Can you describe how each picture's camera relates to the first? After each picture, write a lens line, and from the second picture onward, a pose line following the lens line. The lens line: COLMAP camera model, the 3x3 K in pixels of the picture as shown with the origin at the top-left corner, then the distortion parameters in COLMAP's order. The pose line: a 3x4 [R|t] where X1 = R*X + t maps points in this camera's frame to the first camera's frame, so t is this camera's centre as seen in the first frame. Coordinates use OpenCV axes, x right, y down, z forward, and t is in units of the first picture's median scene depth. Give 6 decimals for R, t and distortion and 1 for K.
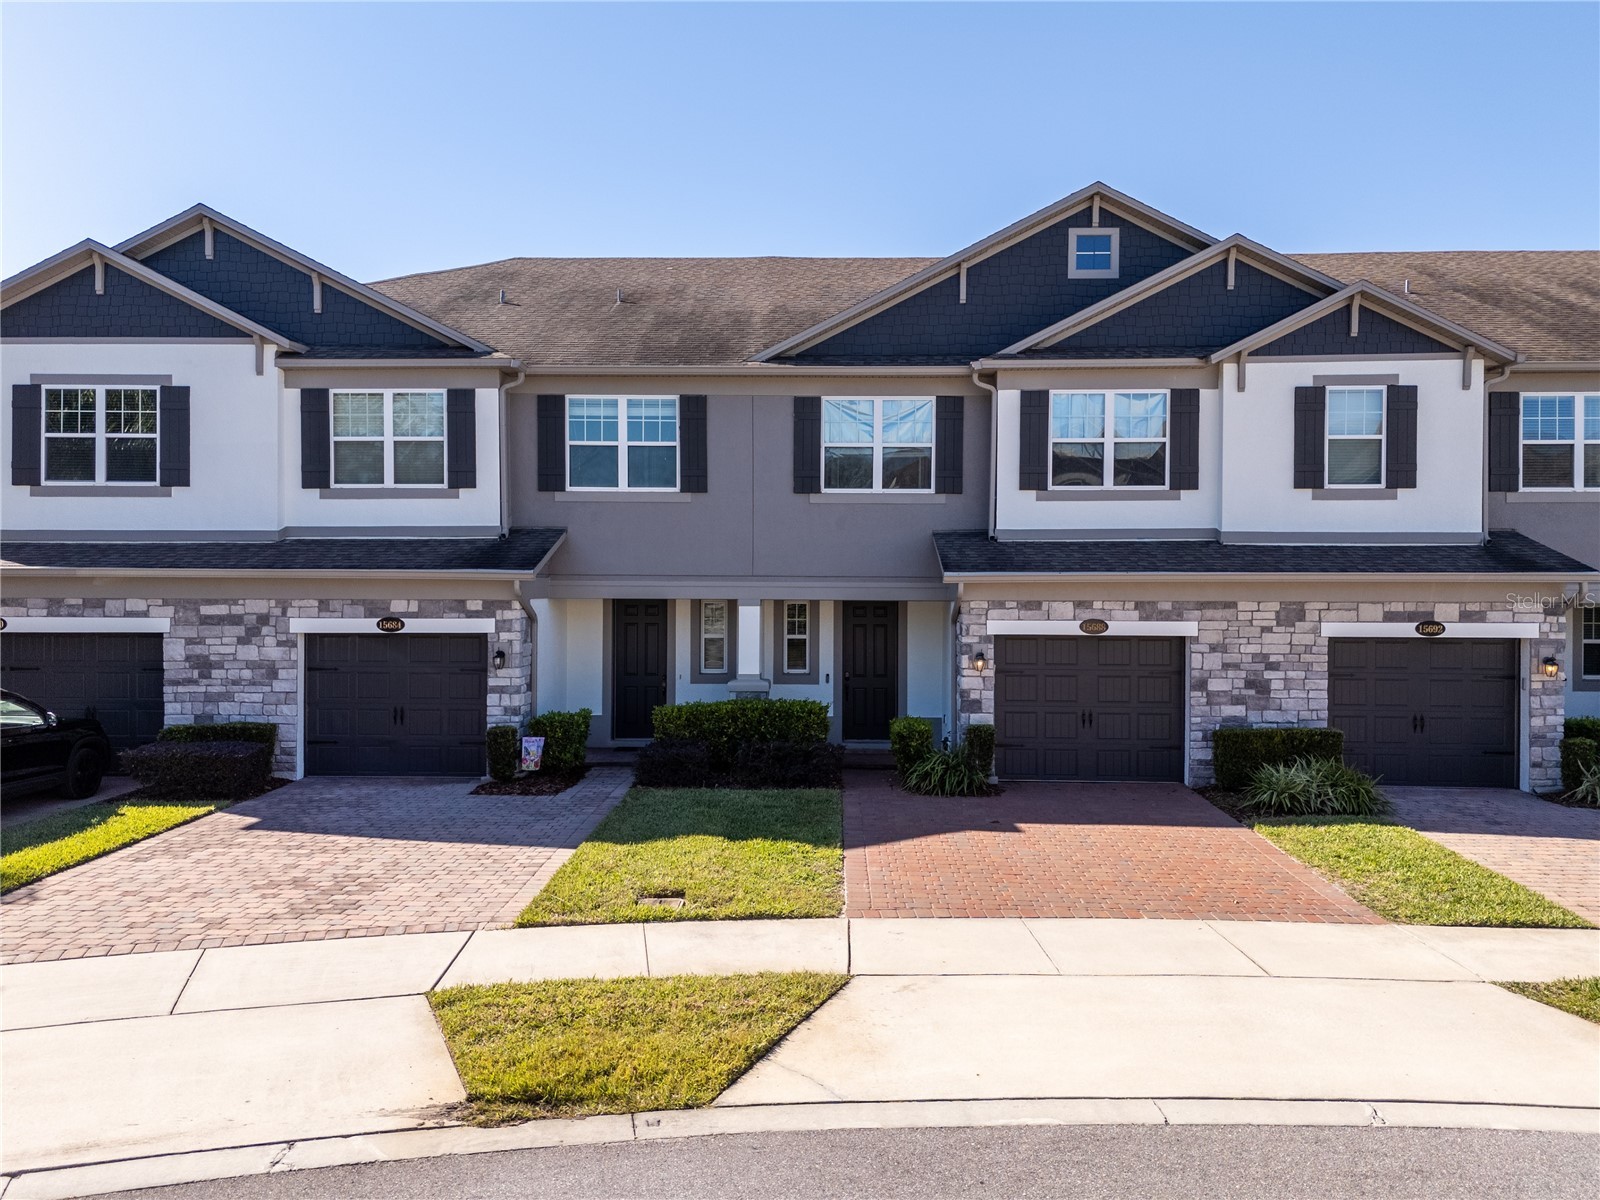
lens RADIAL K [[1163.8, 0, 800.0], [0, 1163.8, 600.0], [0, 0, 1]] dist [0.107462, -0.146522]
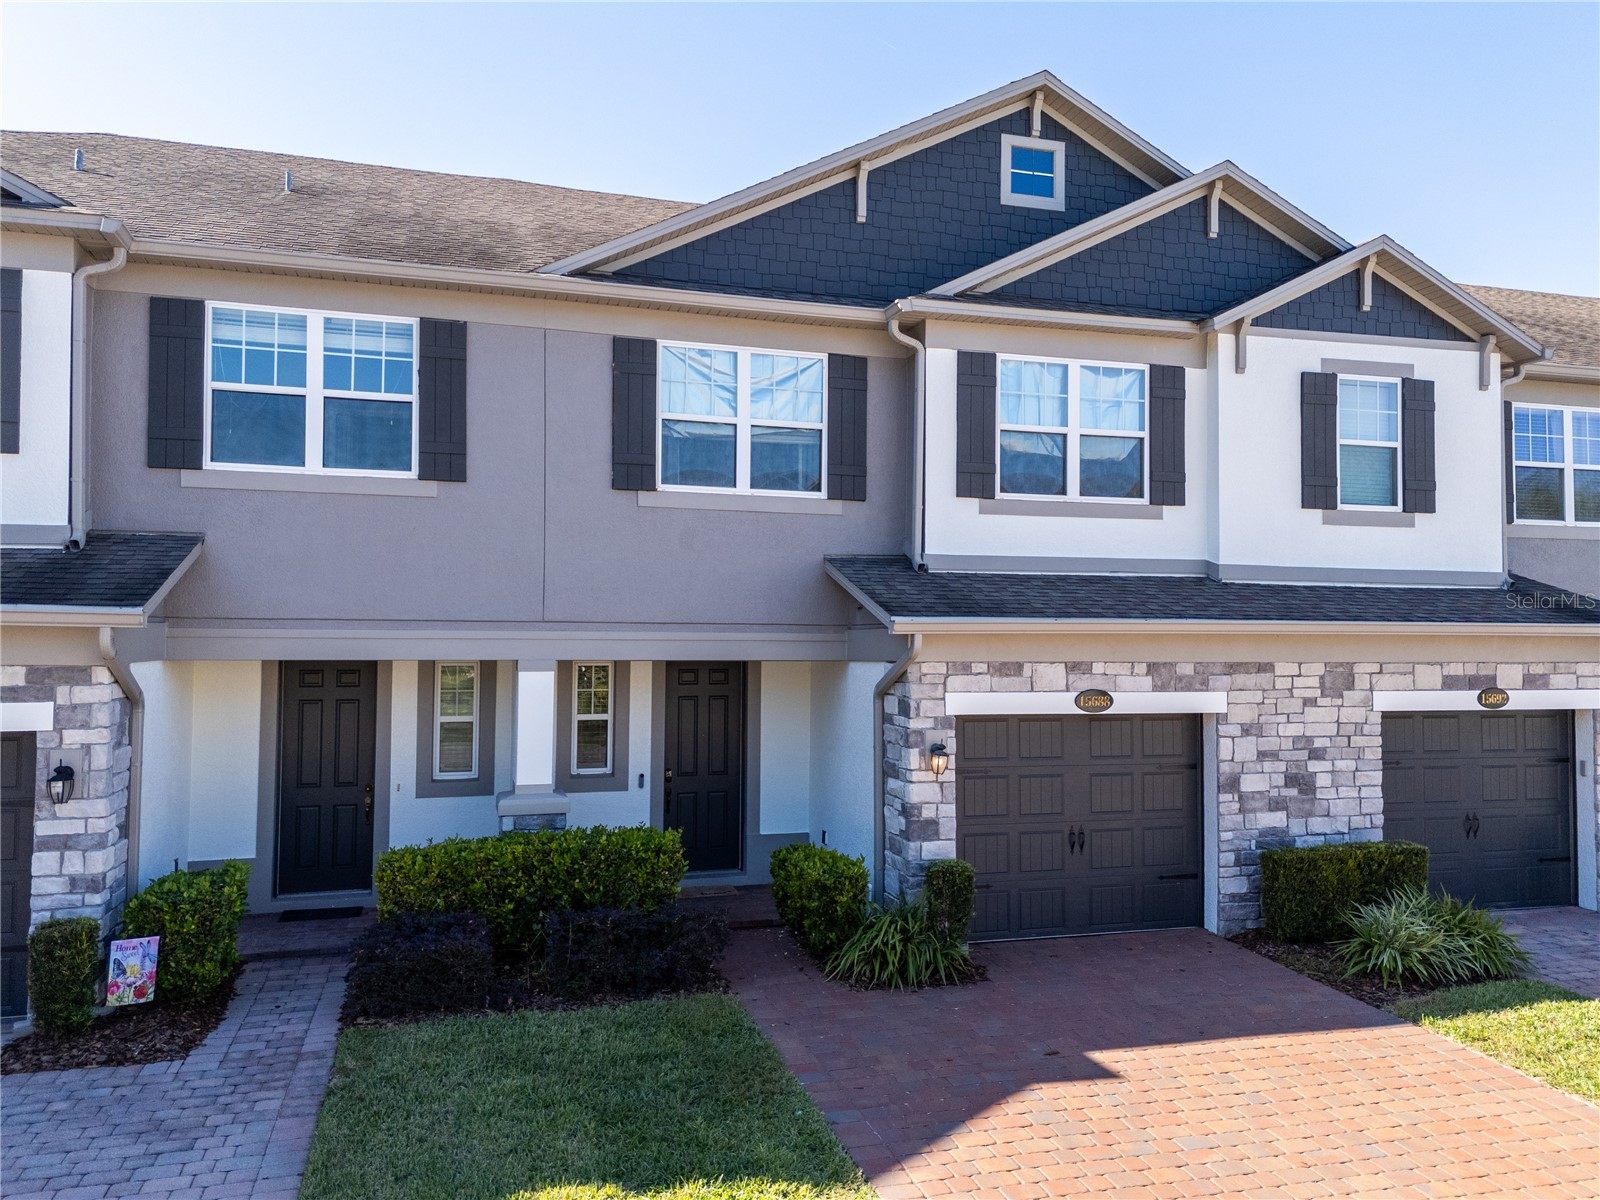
lens RADIAL K [[1181.2, 0, 803.3], [0, 1181.2, 597.7], [0, 0, 1]] dist [0.069727, -0.062311]
pose [[0.952099, 0.012278, 0.305544, -0.104864], [0.001715, 0.998963, -0.045488, -0.005004], [-0.305786, 0.043833, 0.951091, 0.381537]]
